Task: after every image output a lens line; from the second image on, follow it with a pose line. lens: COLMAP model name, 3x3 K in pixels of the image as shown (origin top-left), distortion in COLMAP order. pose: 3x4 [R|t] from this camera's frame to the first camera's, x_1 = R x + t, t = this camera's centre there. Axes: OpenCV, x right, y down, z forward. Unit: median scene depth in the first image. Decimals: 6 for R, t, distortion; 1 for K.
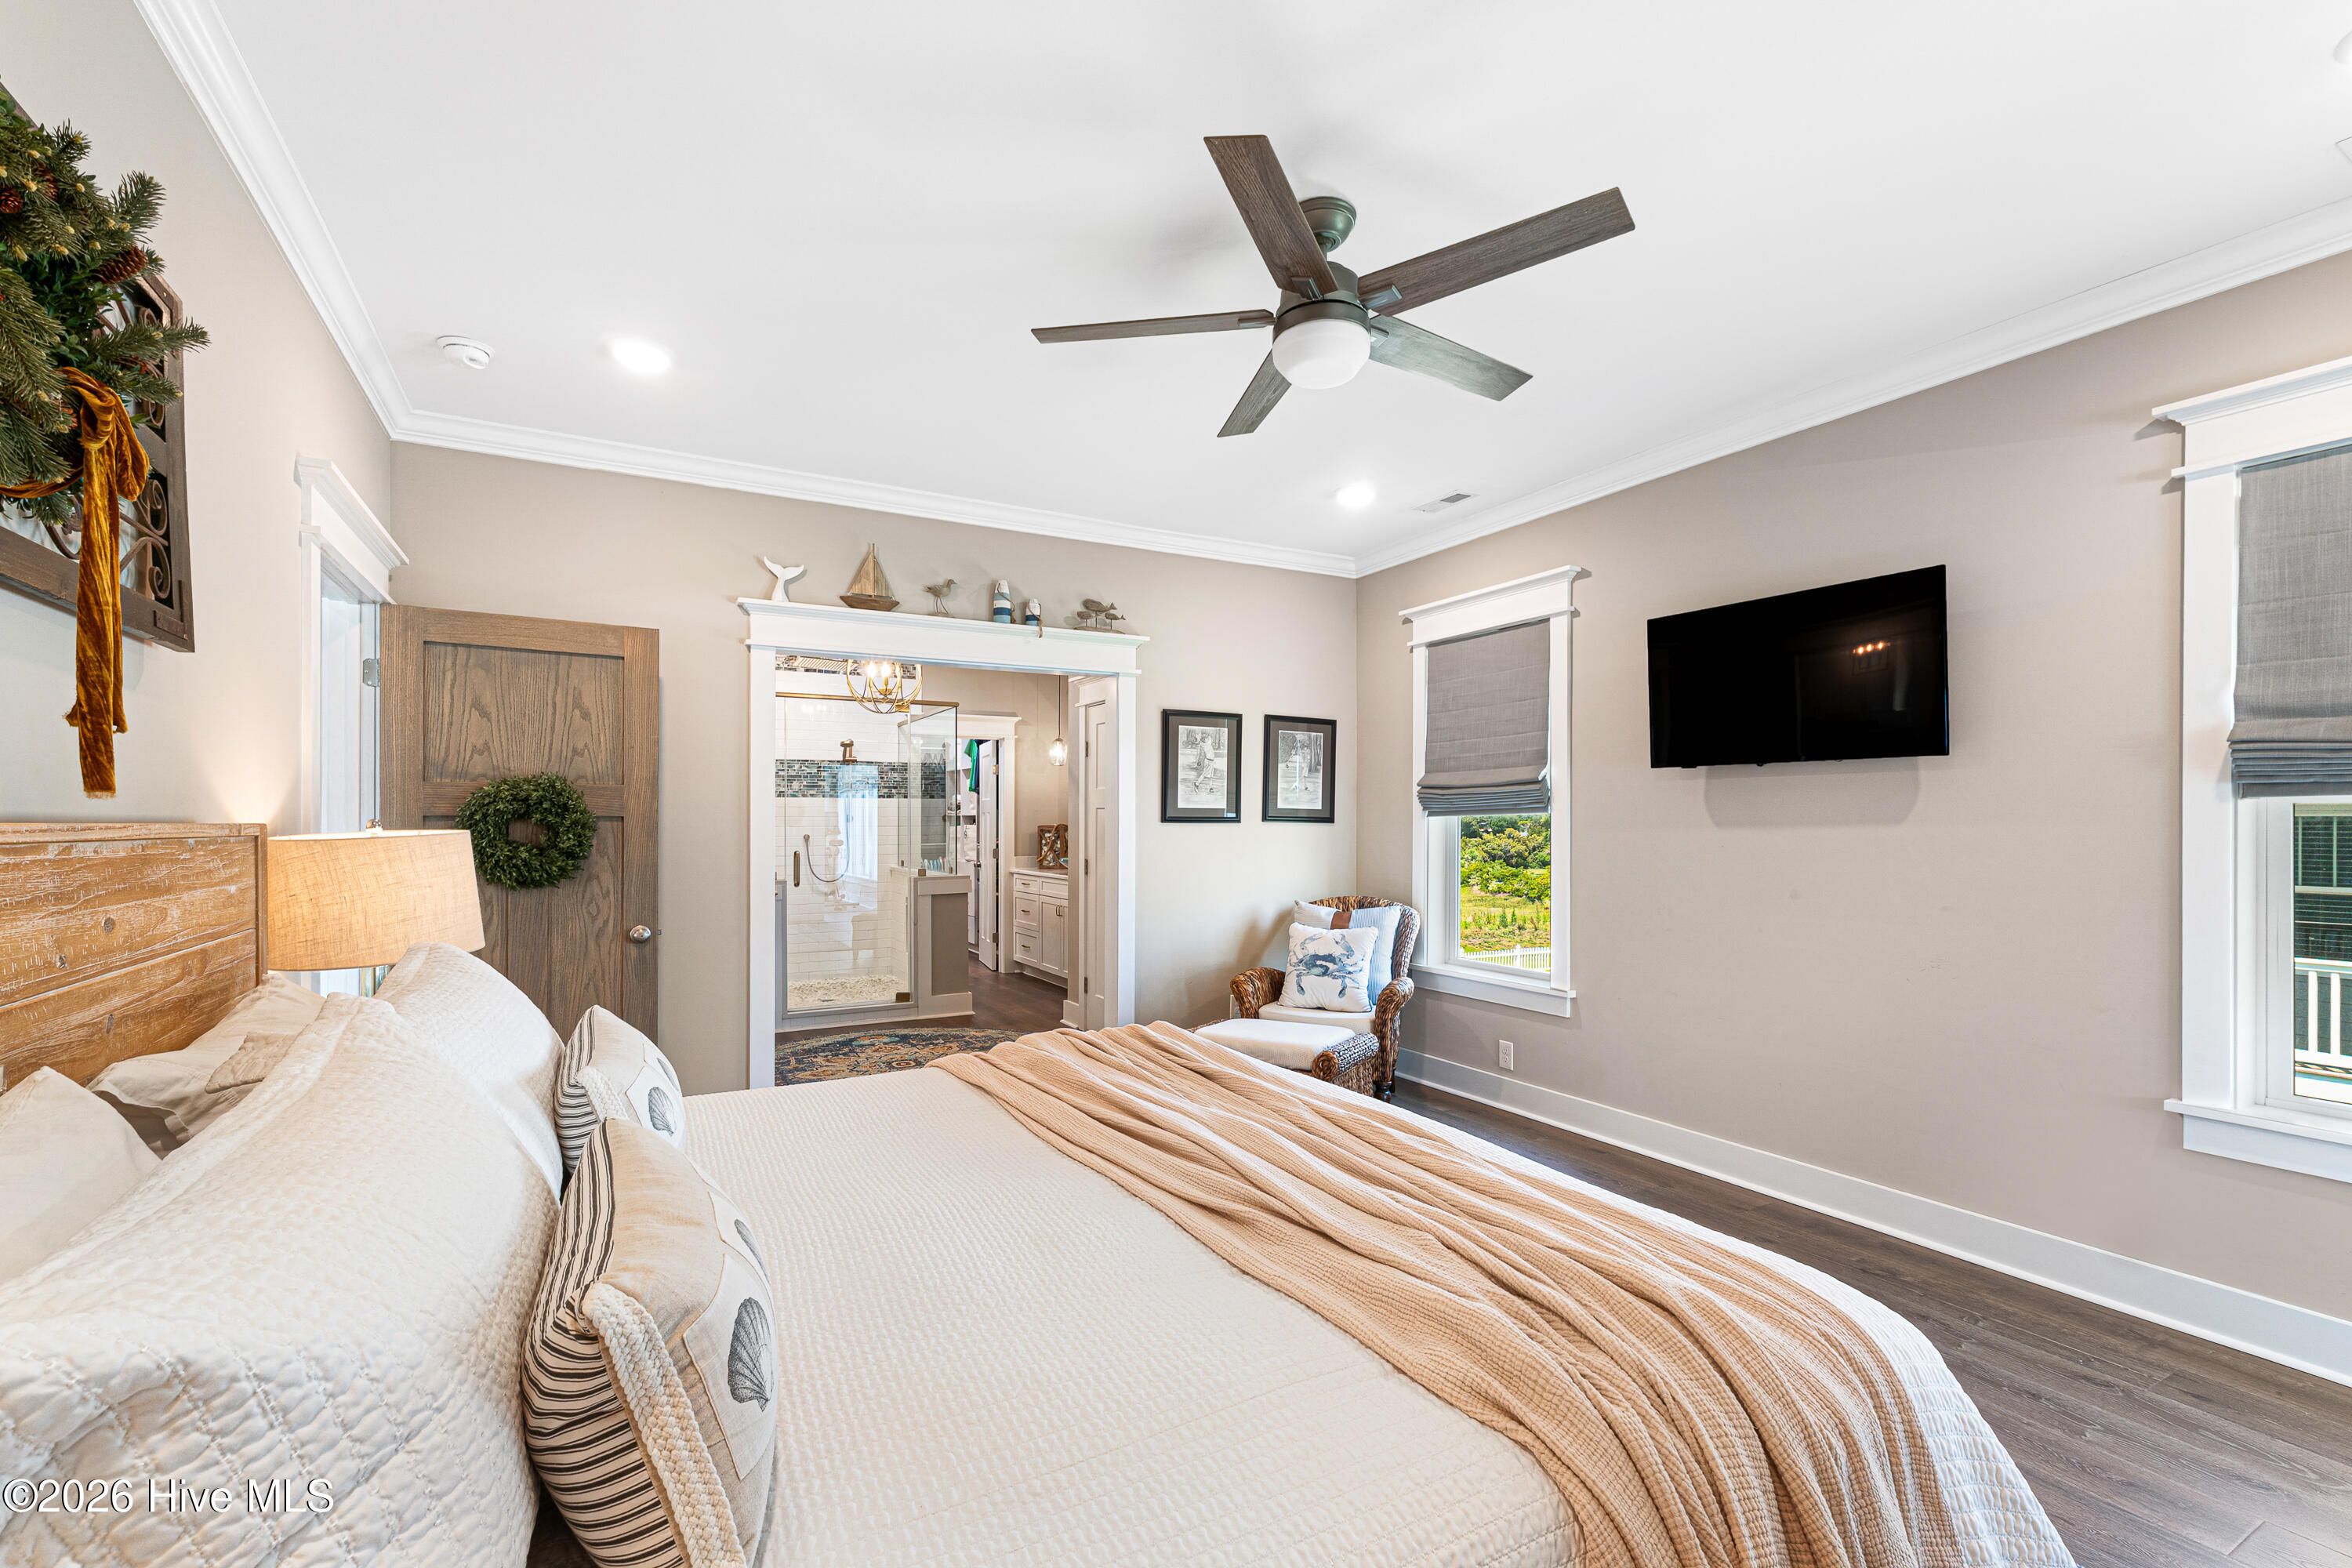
lens RADIAL K [[992.4, 0, 1172.2], [0, 992.4, 815.7], [0, 0, 1]] dist [-0.000917, 0.000031]
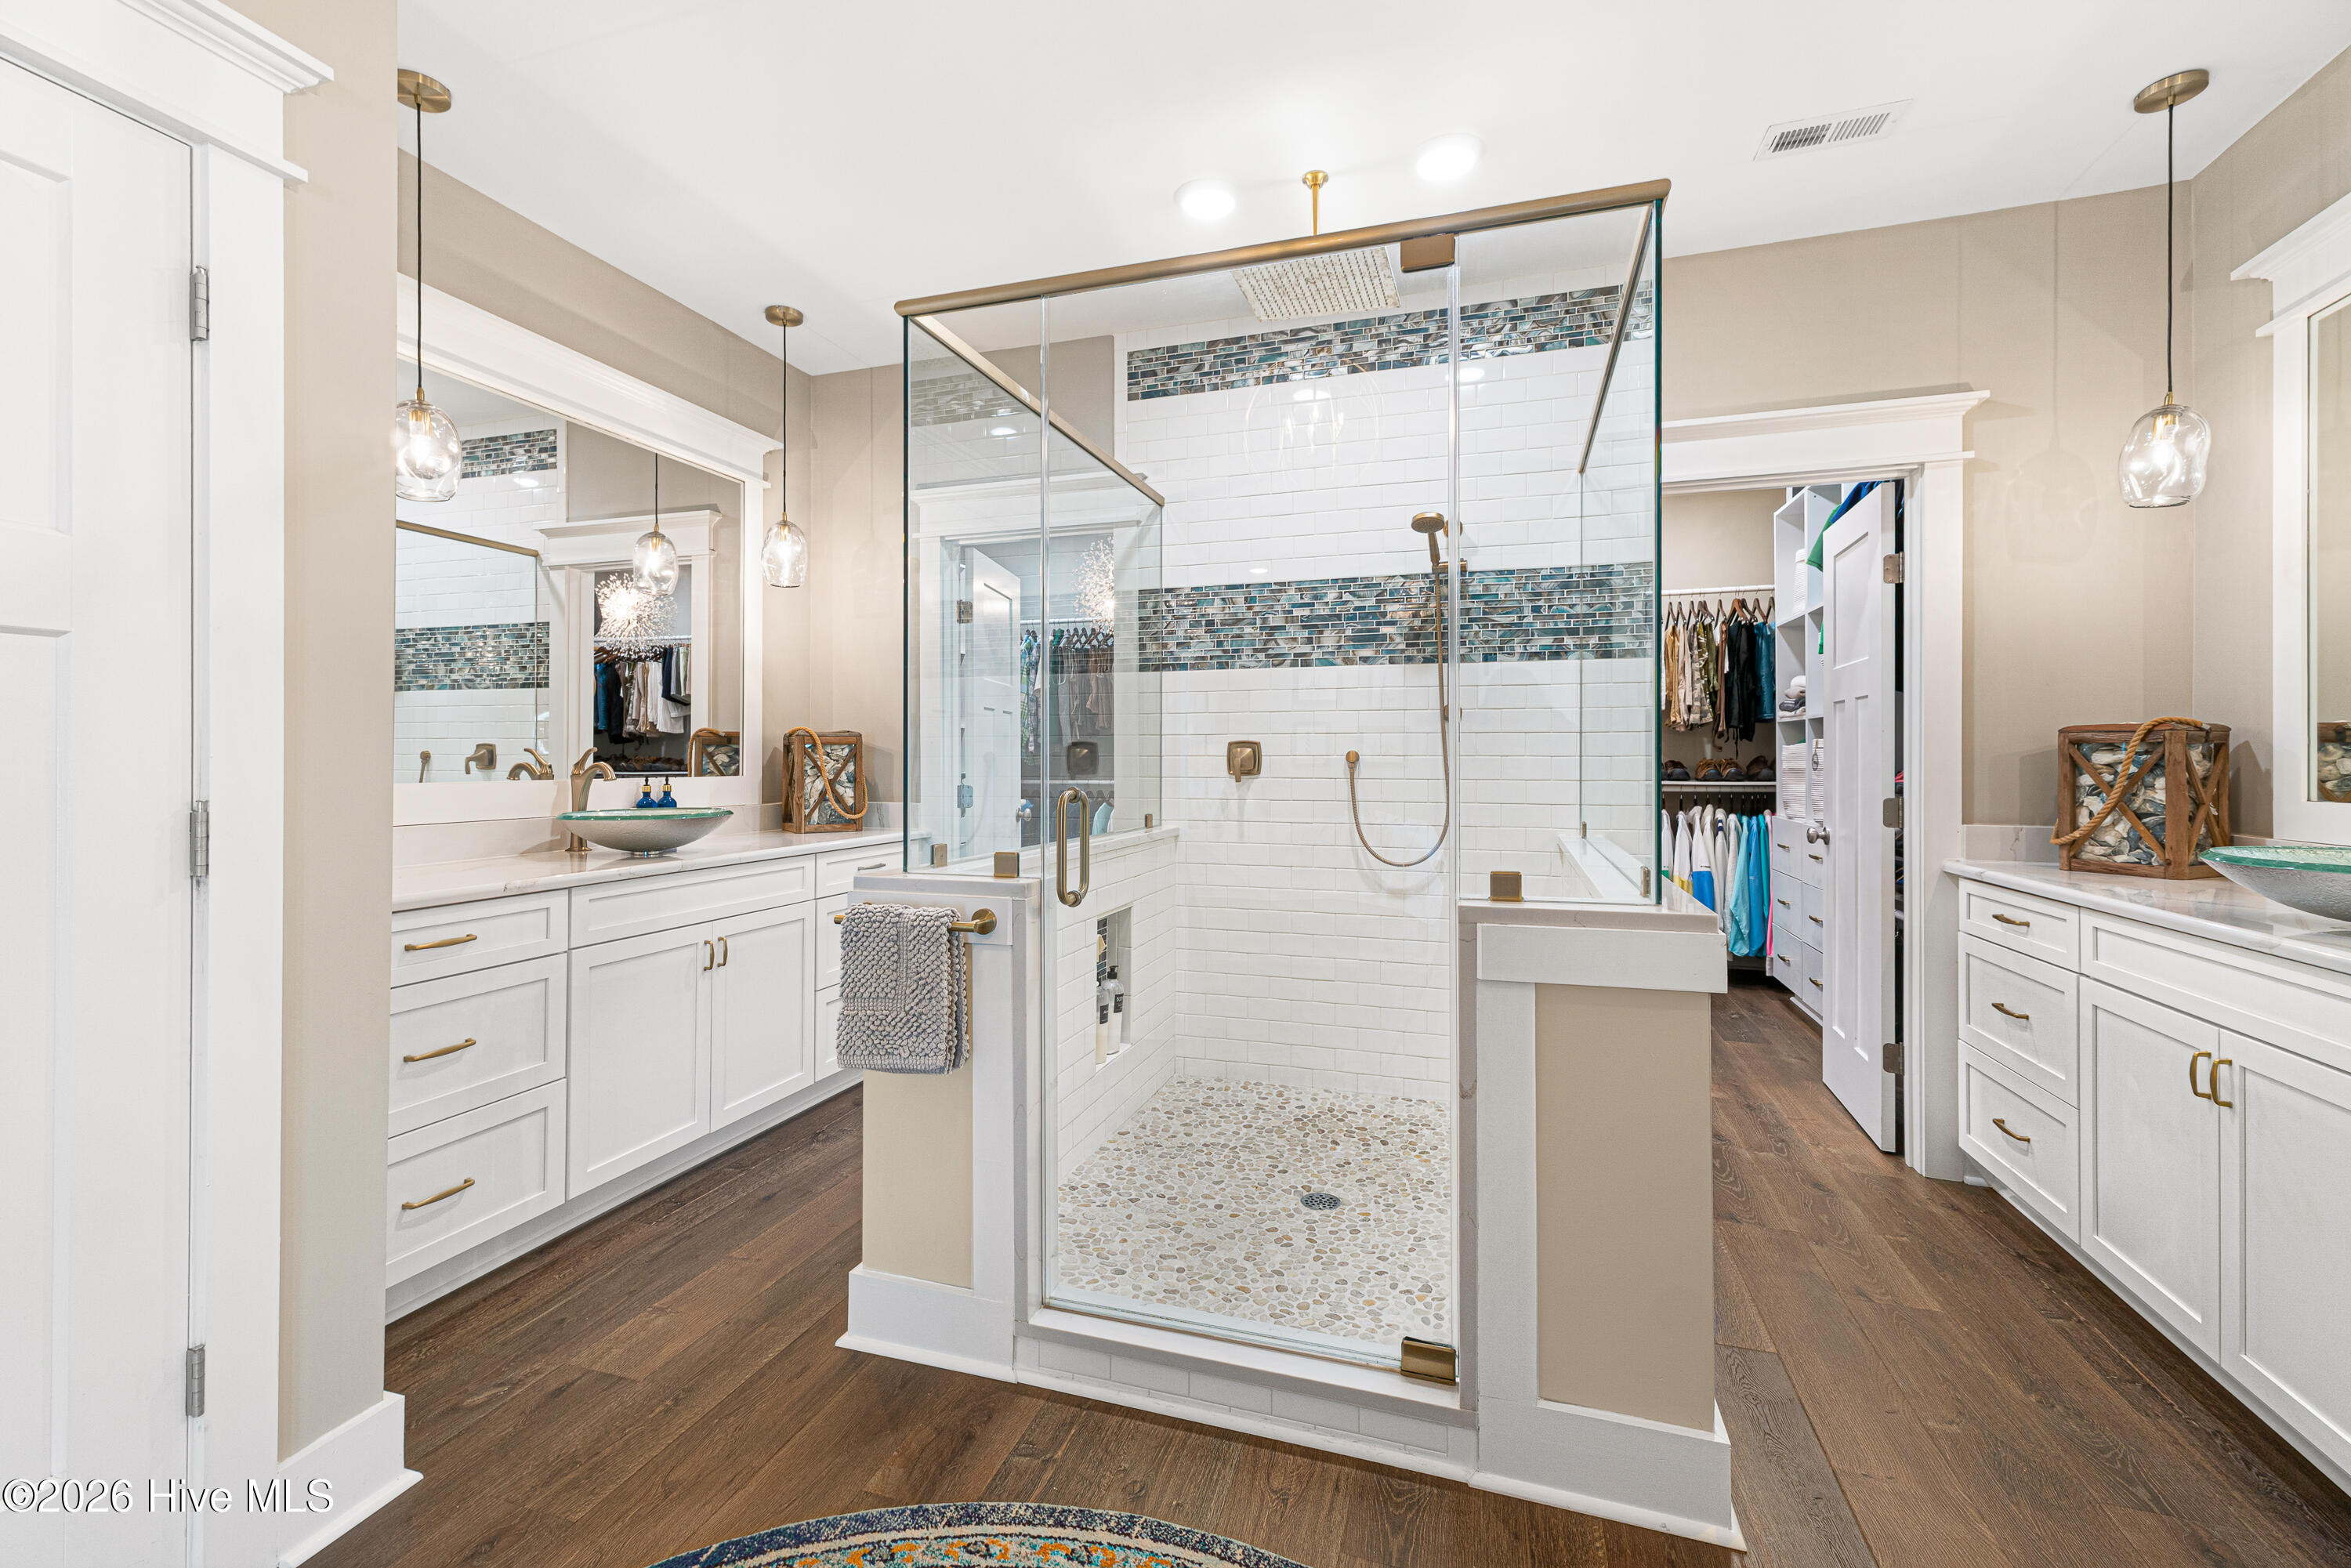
lens RADIAL K [[991.0, 0, 1170.0], [0, 991.0, 753.5], [0, 0, 1]] dist [0.000099, 0.000042]
pose [[0.680121, -0.001061, -0.733099, -0.173254], [-0.000916, 0.999997, -0.002296, 0.033638], [0.733099, 0.002233, 0.680118, 1.044971]]
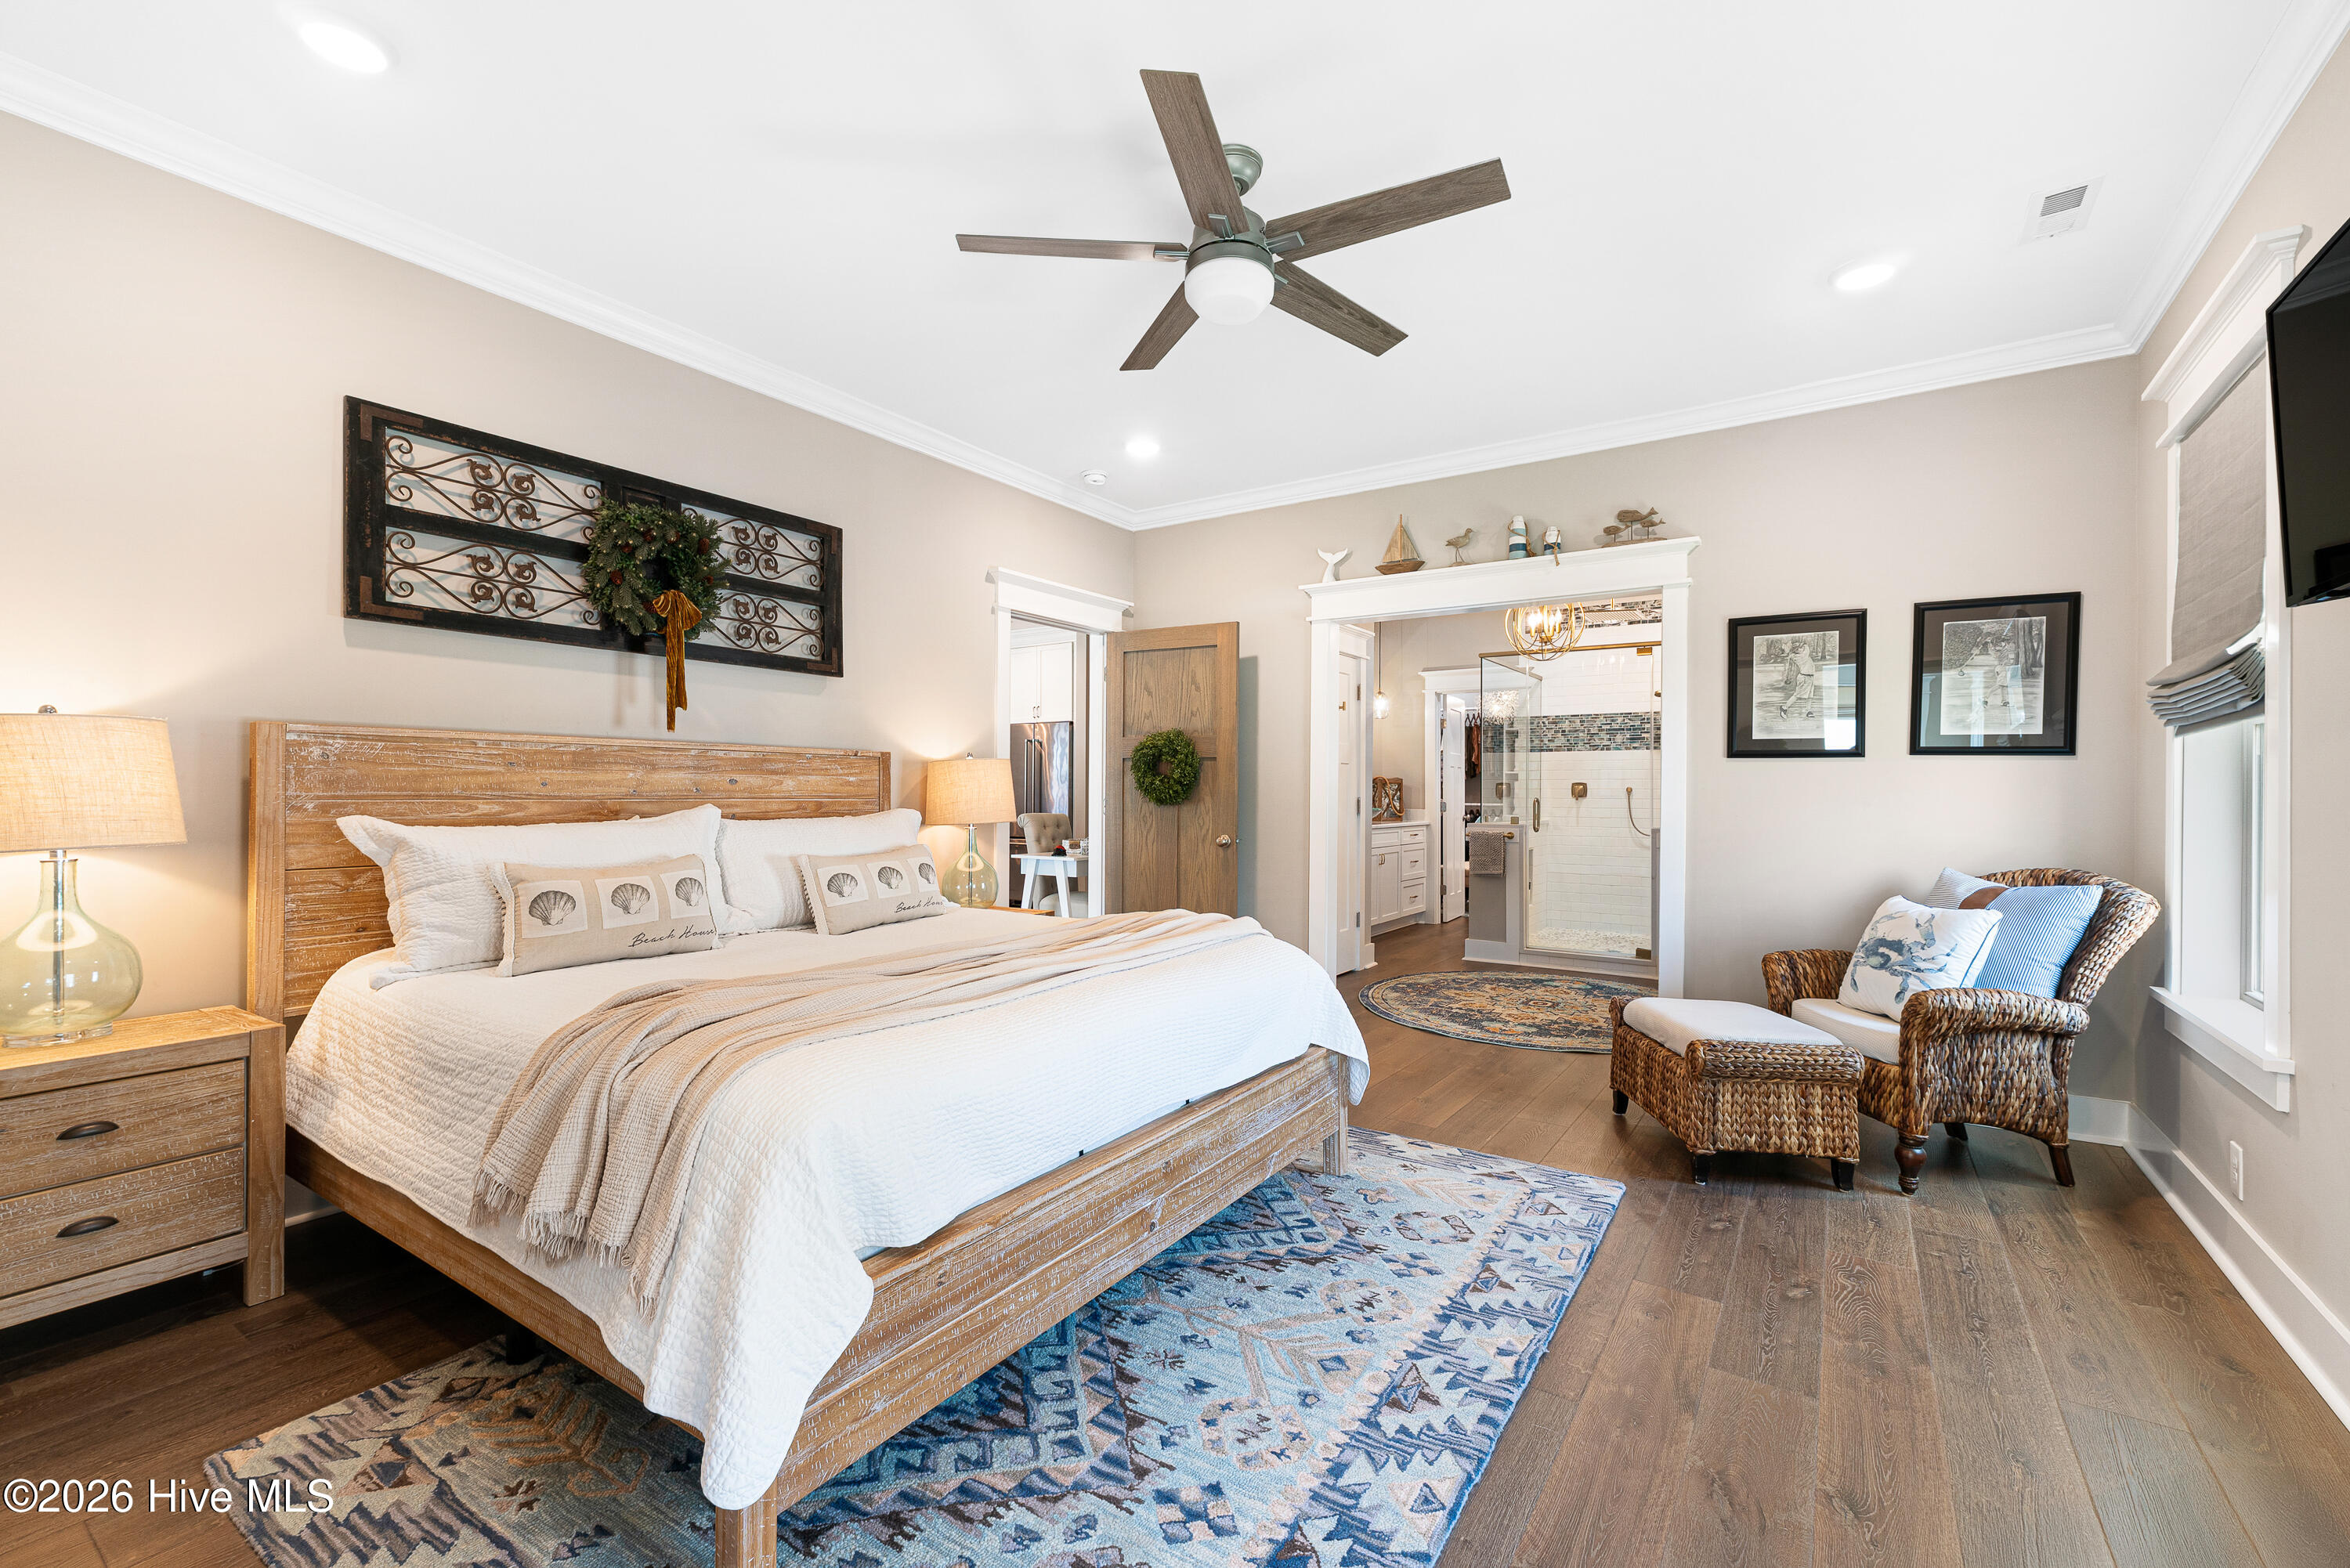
lens RADIAL K [[1002.2, 0, 1191.1], [0, 1002.2, 776.2], [0, 0, 1]] dist [-0.001629, 0.000092]
pose [[0.465797, -0.008715, -0.884849, 0.512420], [-0.001958, 0.999939, -0.010880, 0.031791], [0.884890, 0.006801, 0.465751, 0.222711]]
